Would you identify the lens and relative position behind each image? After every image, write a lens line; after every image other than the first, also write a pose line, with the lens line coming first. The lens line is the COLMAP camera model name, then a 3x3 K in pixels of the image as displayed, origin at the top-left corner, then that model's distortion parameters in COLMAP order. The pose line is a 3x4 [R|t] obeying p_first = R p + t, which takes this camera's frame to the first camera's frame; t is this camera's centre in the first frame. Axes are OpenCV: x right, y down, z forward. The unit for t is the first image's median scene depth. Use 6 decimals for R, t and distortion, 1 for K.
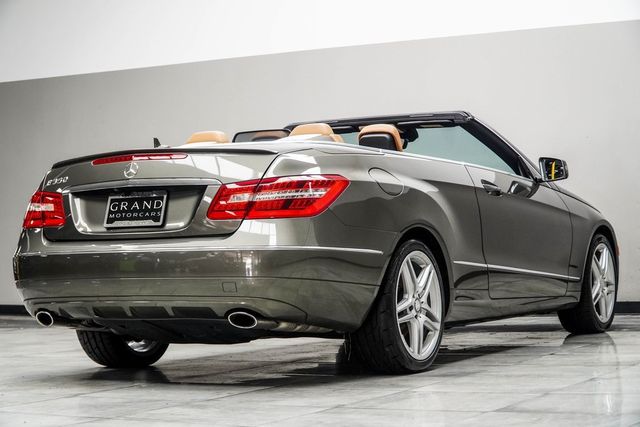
lens RADIAL K [[1372.8, 0, 321.7], [0, 1372.8, 212.4], [0, 0, 1]] dist [0.136332, 0.000000]
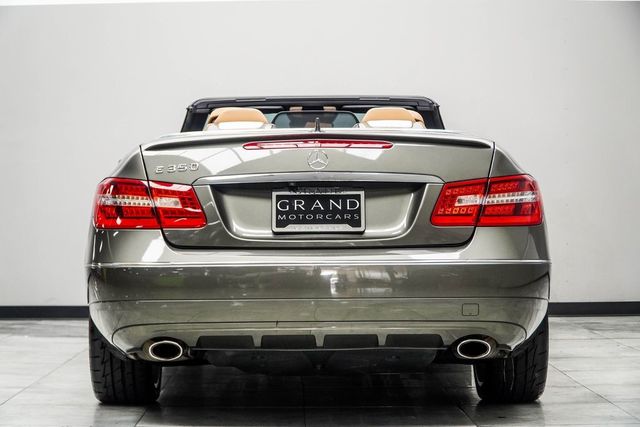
lens RADIAL K [[1863.1, 0, 319.8], [0, 1863.1, 210.5], [0, 0, 1]] dist [-0.554214, 0.000000]
pose [[0.867085, 0.028265, 0.497358, -0.659061], [-0.028650, 0.999566, -0.006858, 0.005364], [-0.497336, -0.008303, 0.867518, 0.085116]]
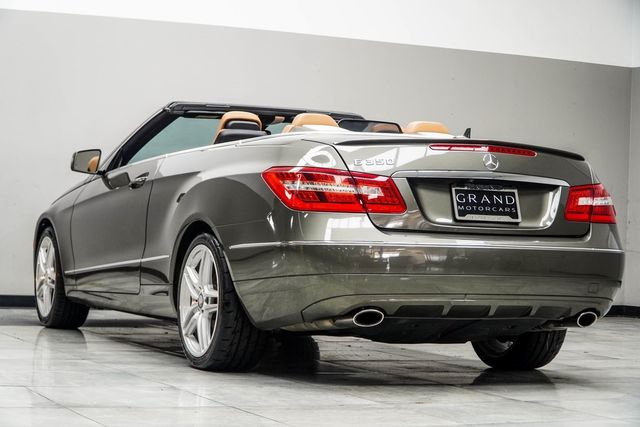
lens RADIAL K [[1413.9, 0, 318.5], [0, 1413.9, 217.0], [0, 0, 1]] dist [-0.075235, 0.000000]
pose [[0.595503, 0.057803, 0.801271, -0.985090], [-0.068550, 0.997426, -0.021007, 0.035770], [-0.800423, -0.042417, 0.597933, 0.509606]]
